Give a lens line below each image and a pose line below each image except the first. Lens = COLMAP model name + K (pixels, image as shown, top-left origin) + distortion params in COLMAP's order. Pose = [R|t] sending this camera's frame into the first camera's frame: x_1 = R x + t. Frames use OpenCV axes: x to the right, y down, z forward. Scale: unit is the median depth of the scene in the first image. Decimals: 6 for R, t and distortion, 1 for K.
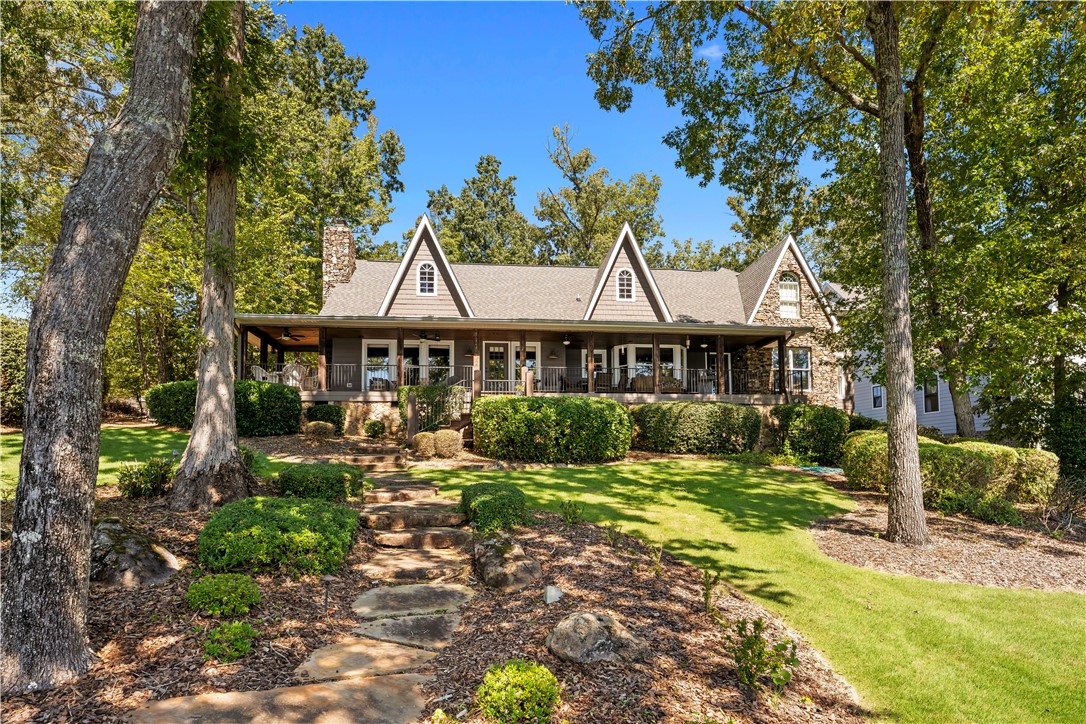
lens RADIAL K [[613.2, 0, 545.2], [0, 613.2, 402.2], [0, 0, 1]] dist [-0.024002, 0.000536]
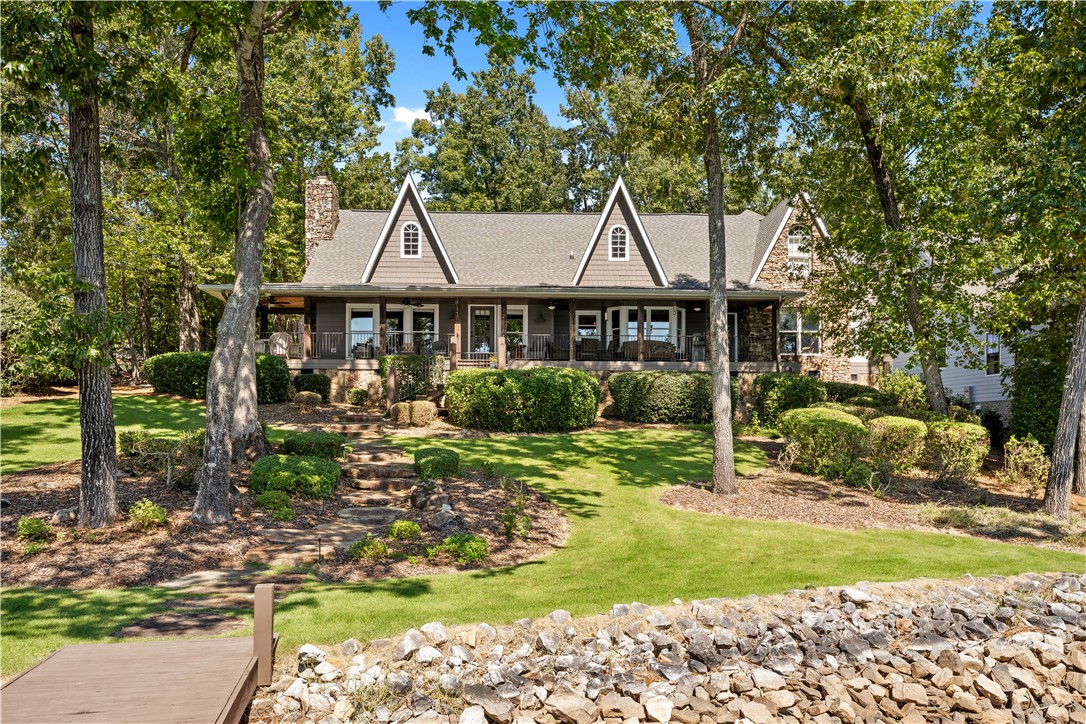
lens RADIAL K [[920.7, 0, 543.0], [0, 920.7, 362.0], [0, 0, 1]] dist [-0.001325, -0.000895]
pose [[0.996421, 0.002411, -0.084493, 0.139900], [0.000202, 0.999522, 0.030901, -0.053917], [0.084527, -0.030807, 0.995945, -0.445274]]
